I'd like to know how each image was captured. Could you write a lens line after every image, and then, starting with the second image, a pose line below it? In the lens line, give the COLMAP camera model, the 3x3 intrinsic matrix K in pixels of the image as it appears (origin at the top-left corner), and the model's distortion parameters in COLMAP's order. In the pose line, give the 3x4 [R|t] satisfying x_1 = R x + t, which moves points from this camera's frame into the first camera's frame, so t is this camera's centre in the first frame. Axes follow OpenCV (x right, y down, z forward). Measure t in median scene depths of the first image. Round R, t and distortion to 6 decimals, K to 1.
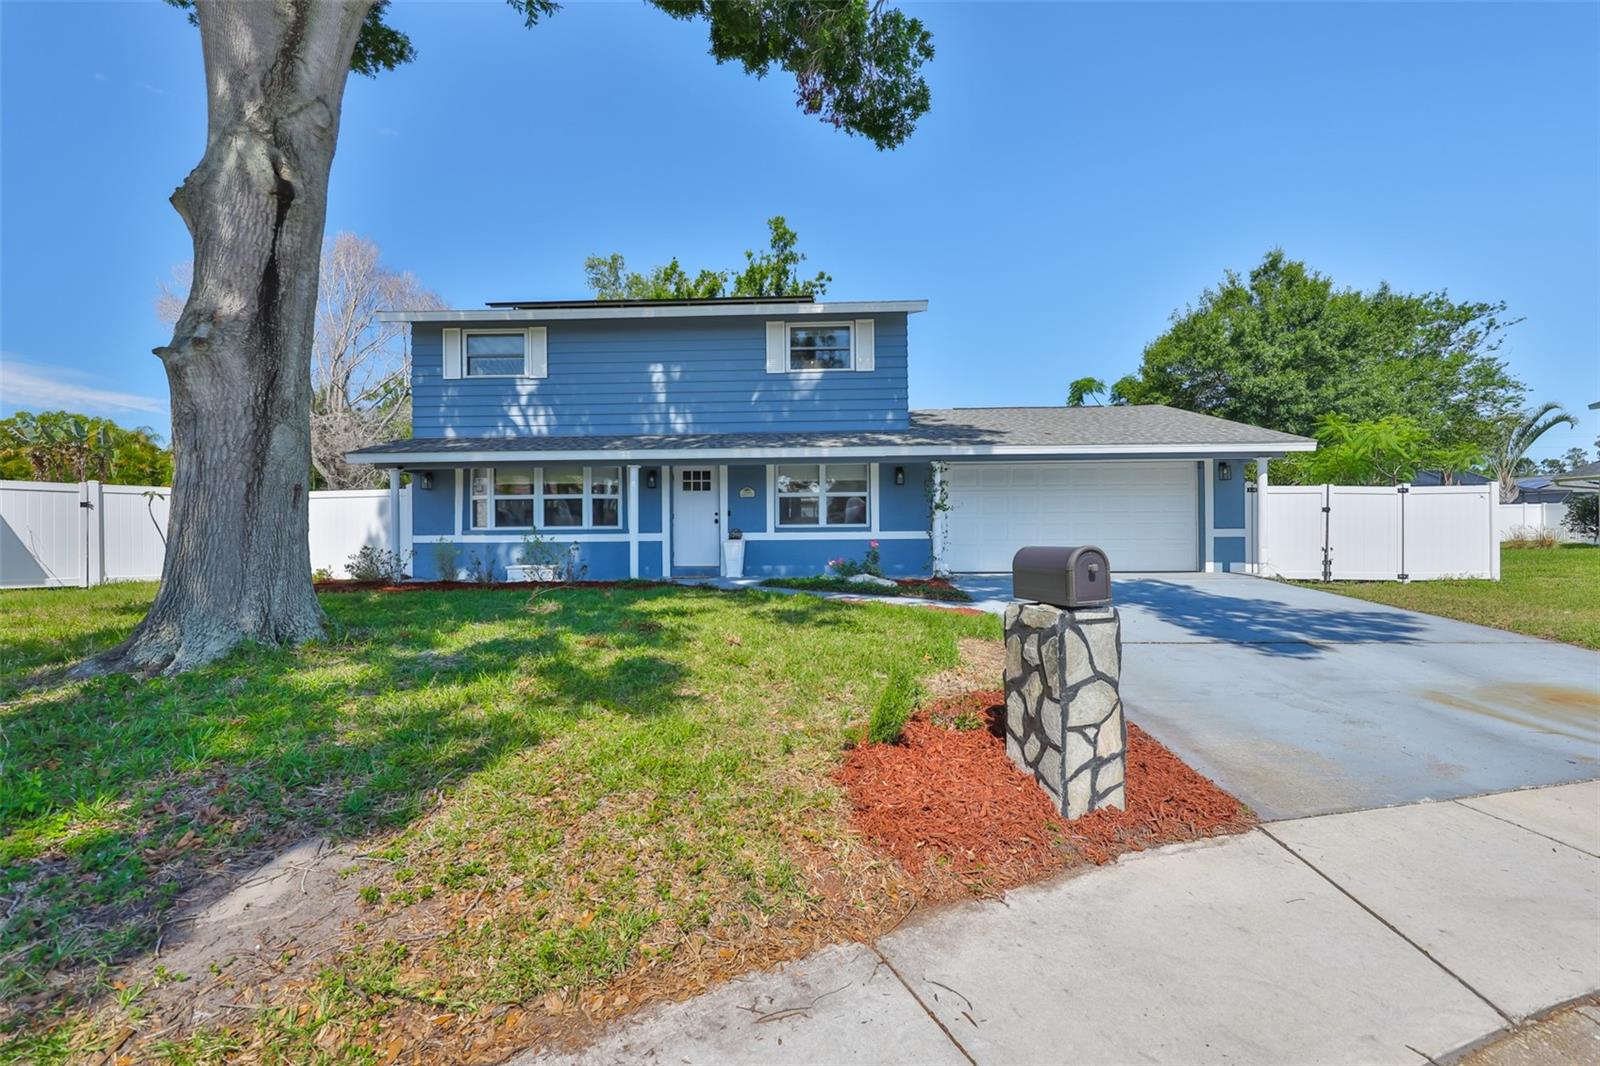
lens RADIAL K [[667.5, 0, 799.8], [0, 667.5, 524.3], [0, 0, 1]] dist [-0.000949, 0.000051]
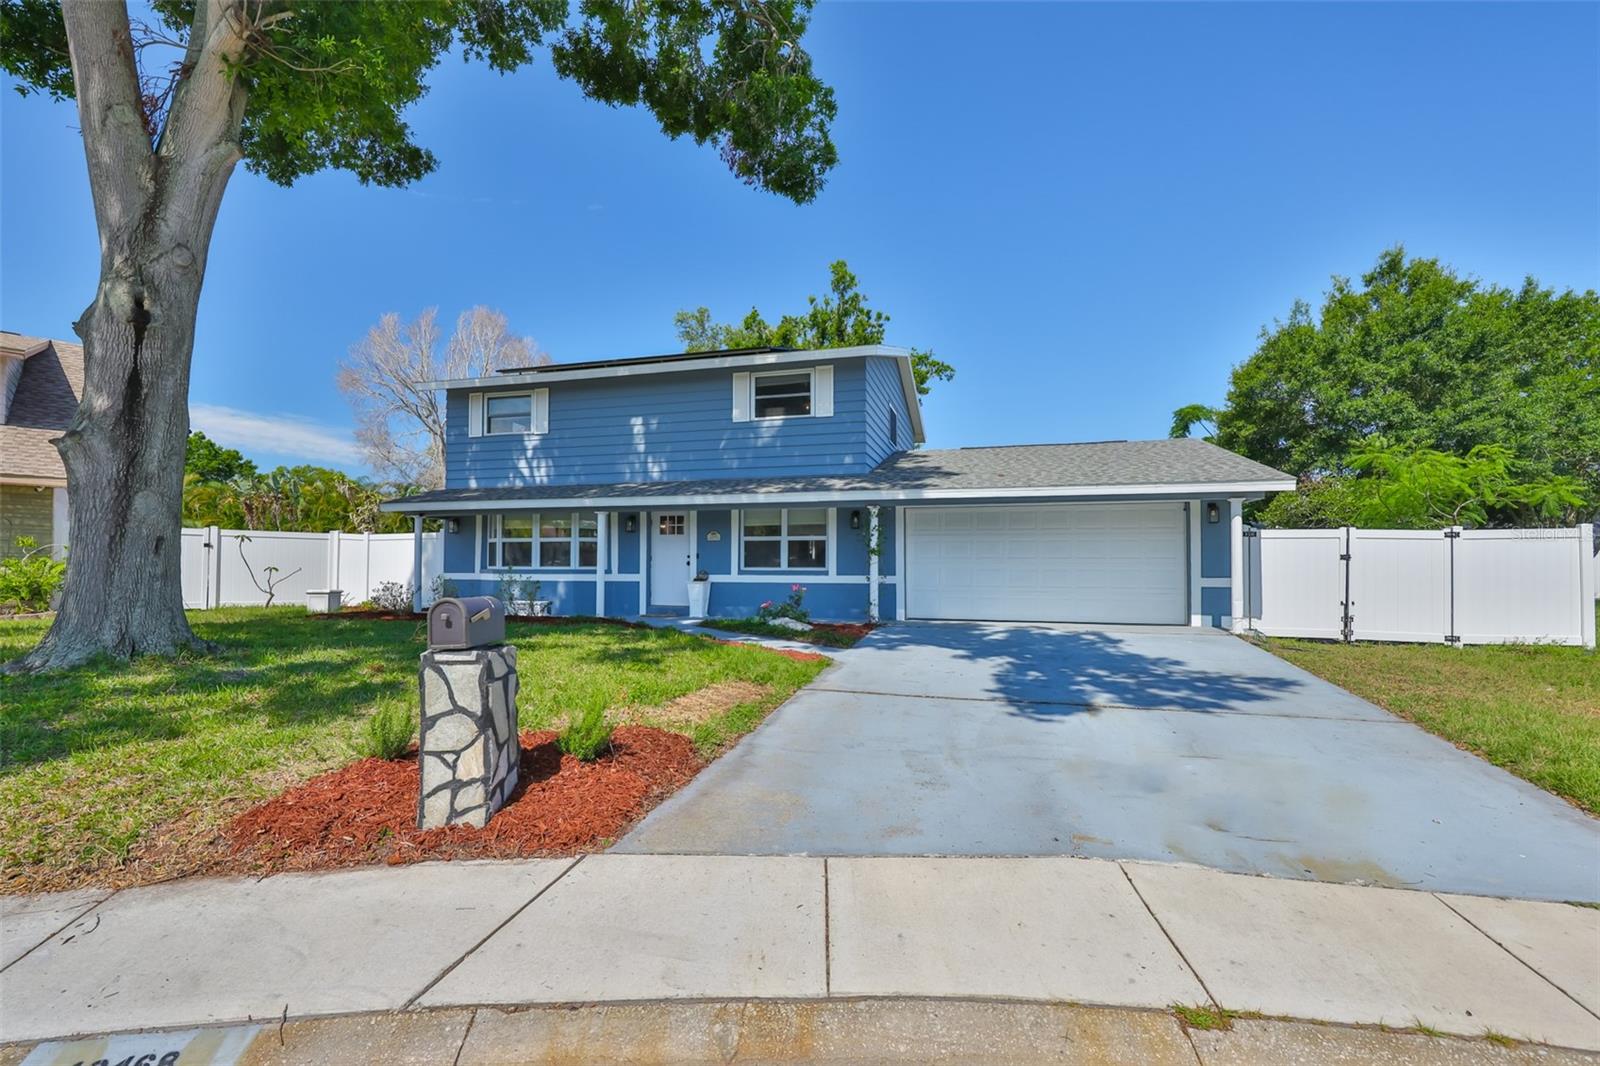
lens RADIAL K [[678.3, 0, 800.4], [0, 678.3, 546.9], [0, 0, 1]] dist [0.000485, 0.000097]
pose [[0.973500, 0.005124, -0.228630, 0.300137], [-0.010493, 0.999697, -0.022274, -0.008436], [0.228447, 0.024083, 0.973258, -0.005351]]
